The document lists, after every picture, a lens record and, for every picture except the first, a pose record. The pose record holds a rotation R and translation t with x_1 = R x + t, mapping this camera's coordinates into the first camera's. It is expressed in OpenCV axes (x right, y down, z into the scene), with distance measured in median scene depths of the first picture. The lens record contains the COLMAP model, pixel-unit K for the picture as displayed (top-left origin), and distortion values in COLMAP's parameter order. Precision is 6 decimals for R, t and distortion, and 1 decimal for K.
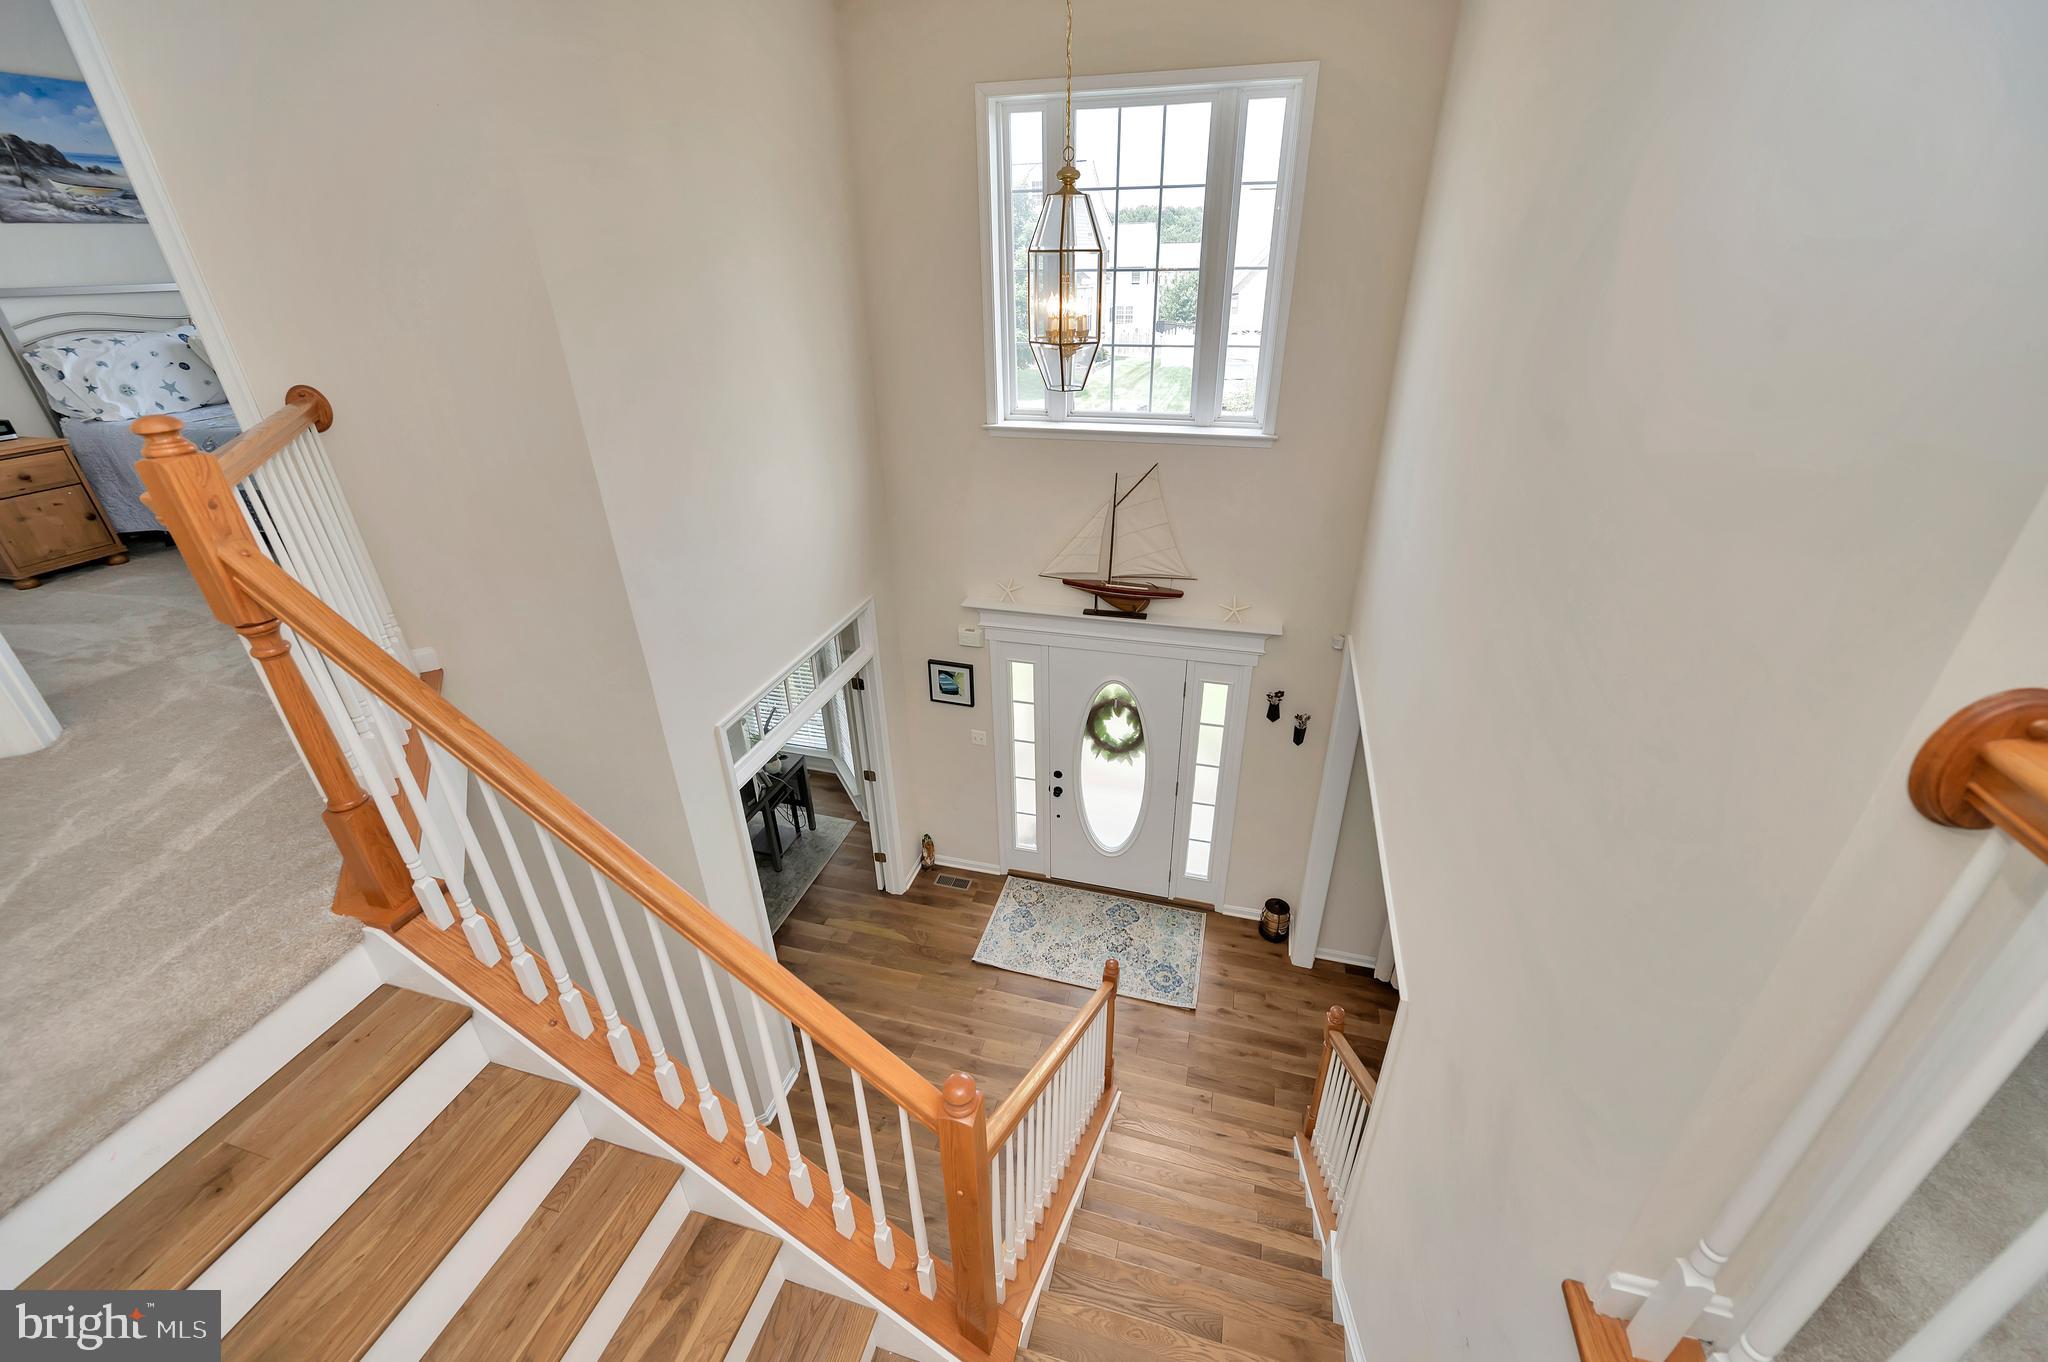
lens RADIAL K [[837.1, 0, 1032.3], [0, 837.1, 664.9], [0, 0, 1]] dist [0.007735, -0.000483]
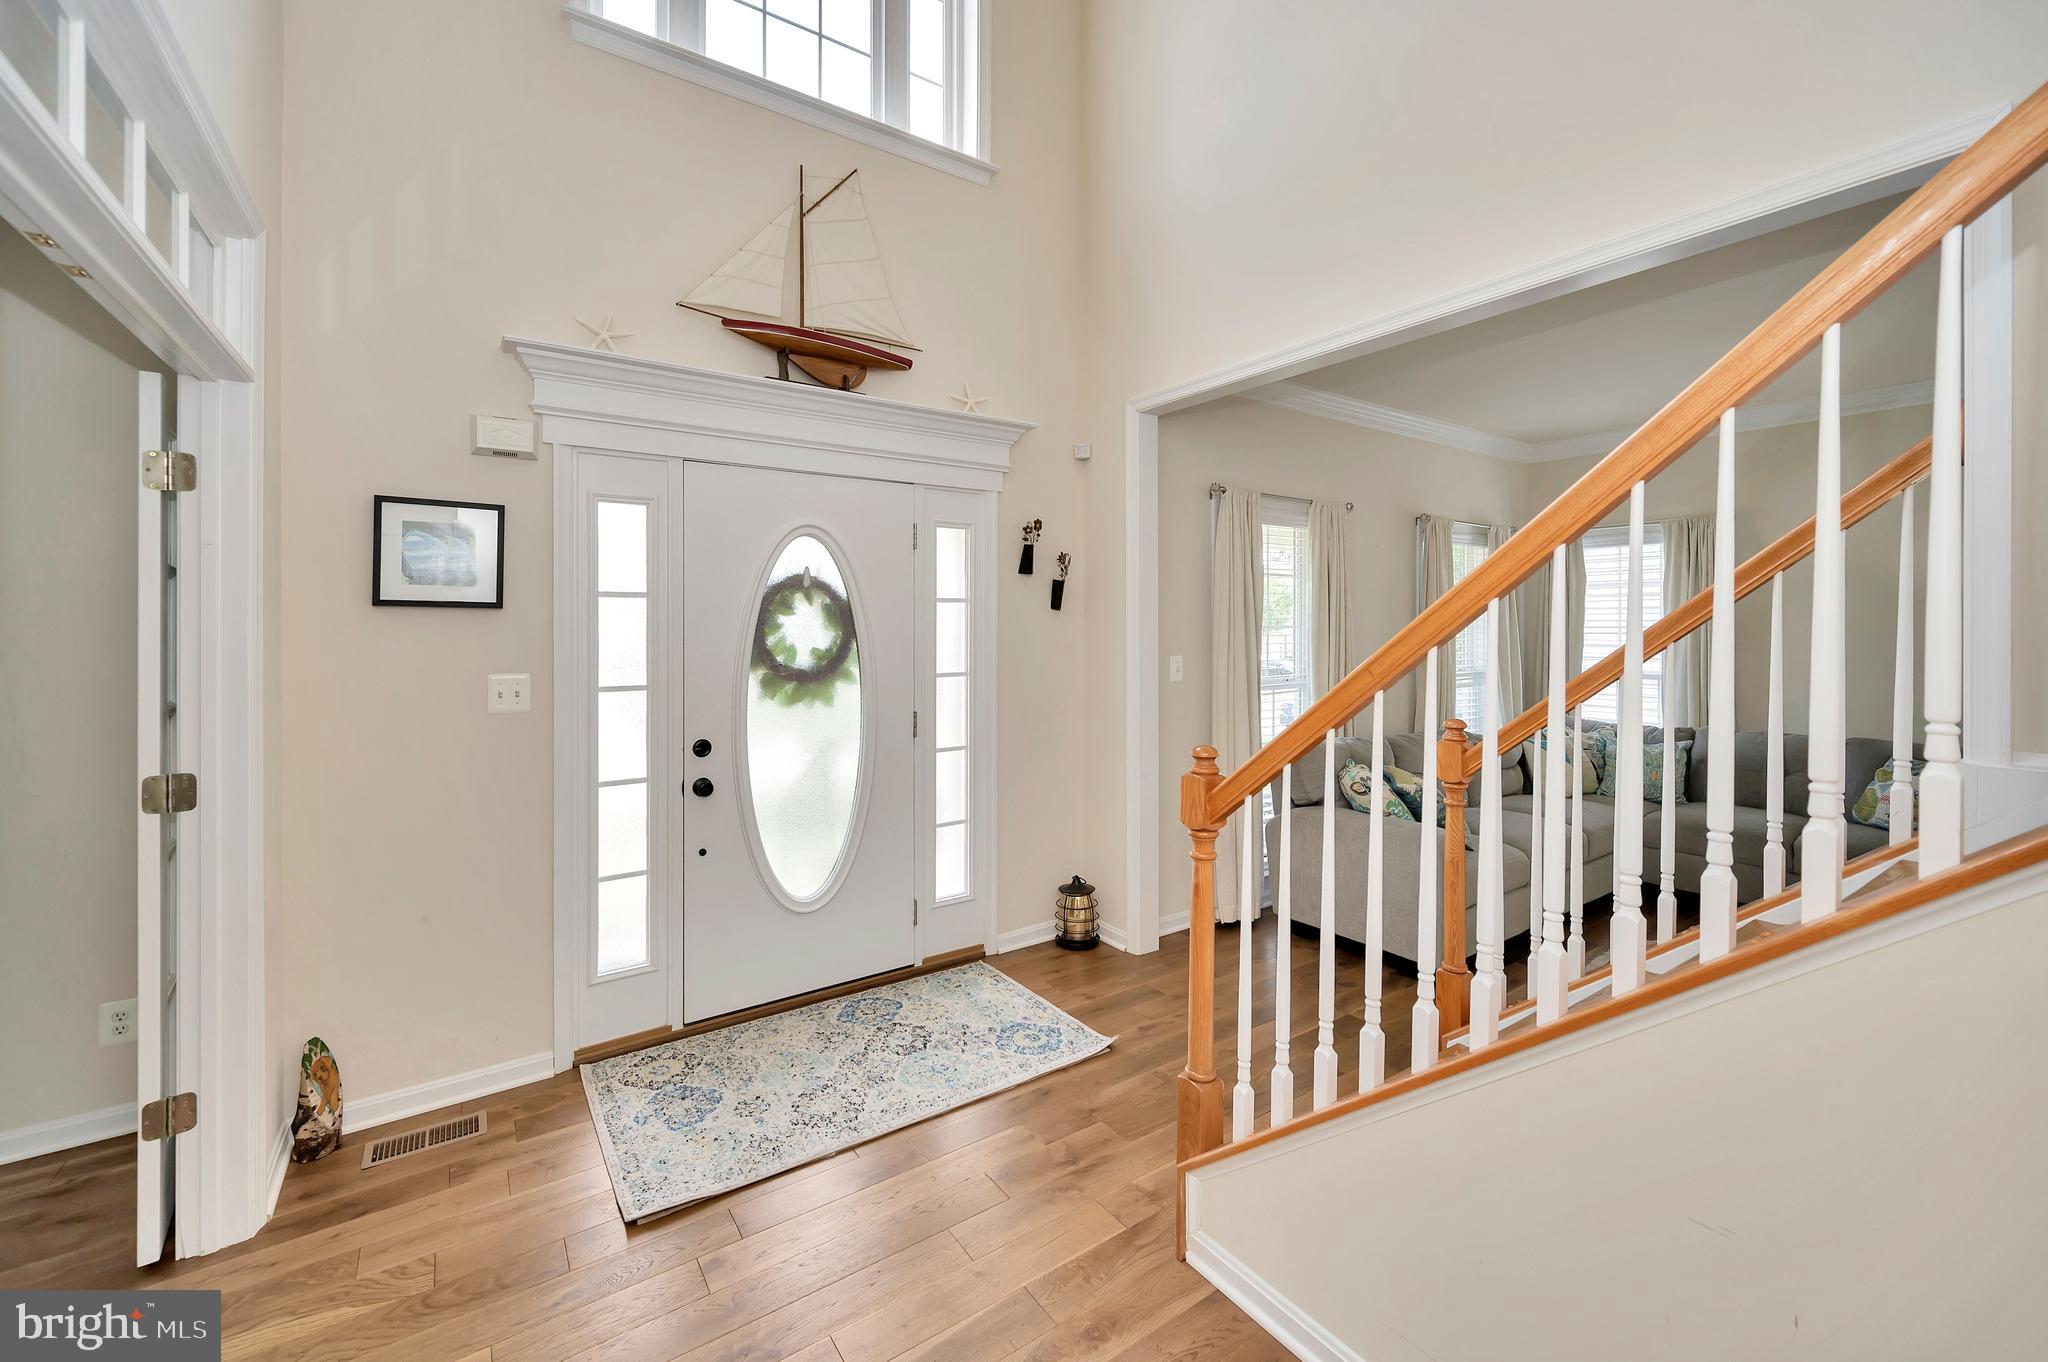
lens RADIAL K [[837.1, 0, 1032.1], [0, 837.1, 616.7], [0, 0, 1]] dist [0.007735, -0.000483]
pose [[0.636396, 0.023676, 0.770999, -0.237033], [0.350451, 0.881541, -0.316339, 0.296110], [-0.687157, 0.471514, 0.552711, 0.565847]]
